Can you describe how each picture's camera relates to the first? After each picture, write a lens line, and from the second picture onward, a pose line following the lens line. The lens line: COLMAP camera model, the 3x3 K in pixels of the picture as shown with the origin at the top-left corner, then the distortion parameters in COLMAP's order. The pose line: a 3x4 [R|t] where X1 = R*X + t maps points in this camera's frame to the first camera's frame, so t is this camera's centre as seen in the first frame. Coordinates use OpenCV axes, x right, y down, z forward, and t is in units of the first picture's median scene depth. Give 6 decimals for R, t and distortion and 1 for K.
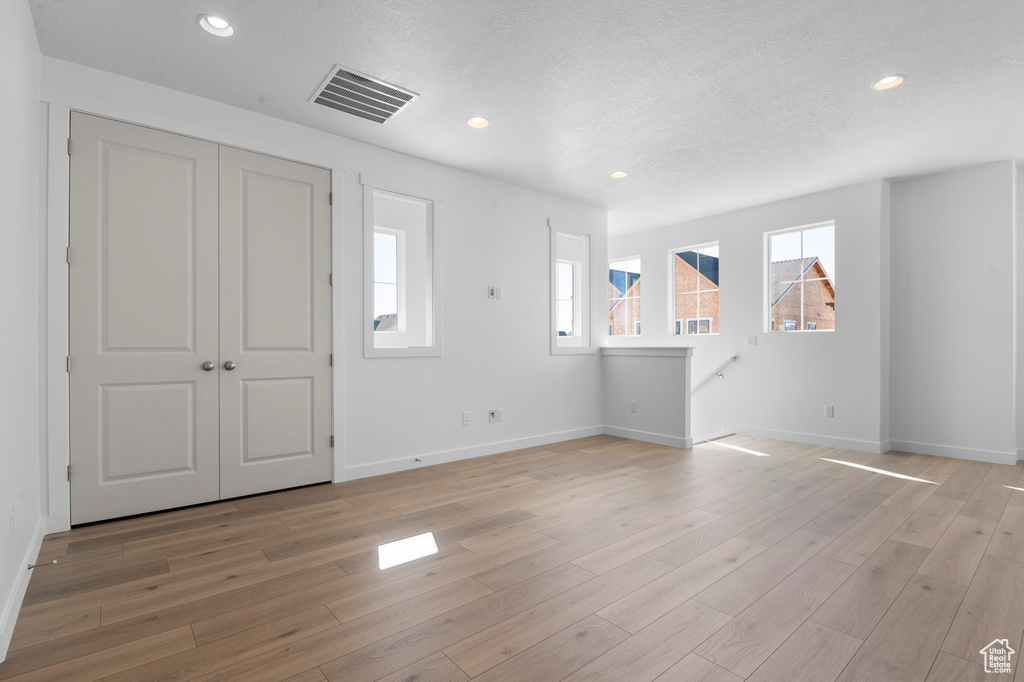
lens RADIAL K [[483.0, 0, 514.0], [0, 483.0, 348.3], [0, 0, 1]] dist [-0.011707, -0.002051]
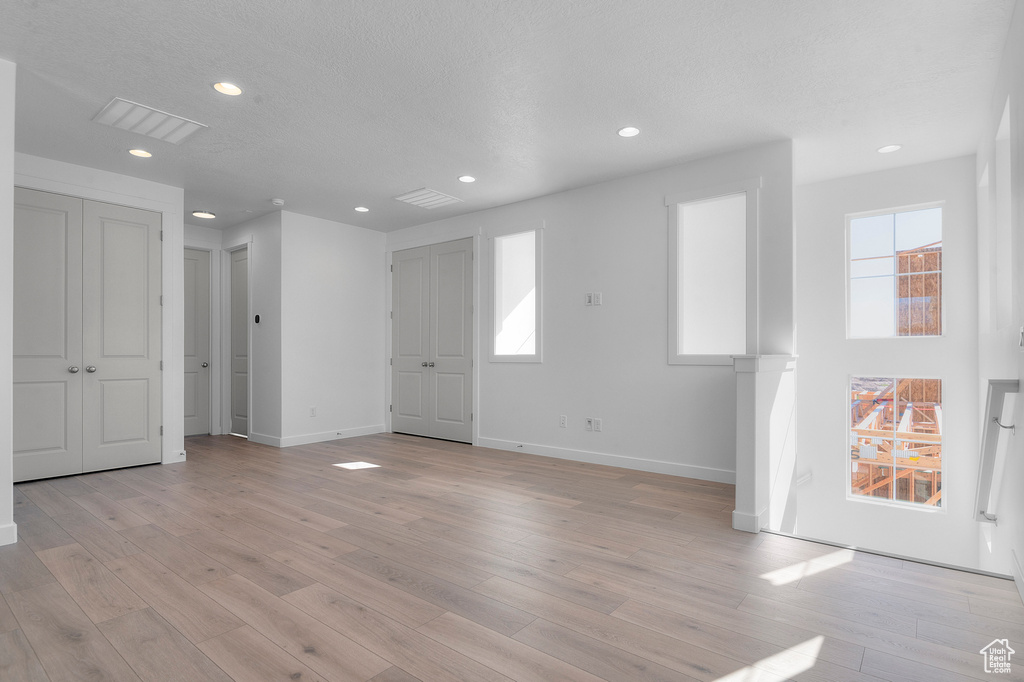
lens RADIAL K [[521.7, 0, 518.8], [0, 521.7, 349.7], [0, 0, 1]] dist [0.000690, -0.001059]
pose [[0.196709, -0.008067, -0.980429, 1.372111], [-0.003283, 0.999955, -0.008886, -0.003980], [0.980456, 0.004967, 0.196673, 0.907891]]
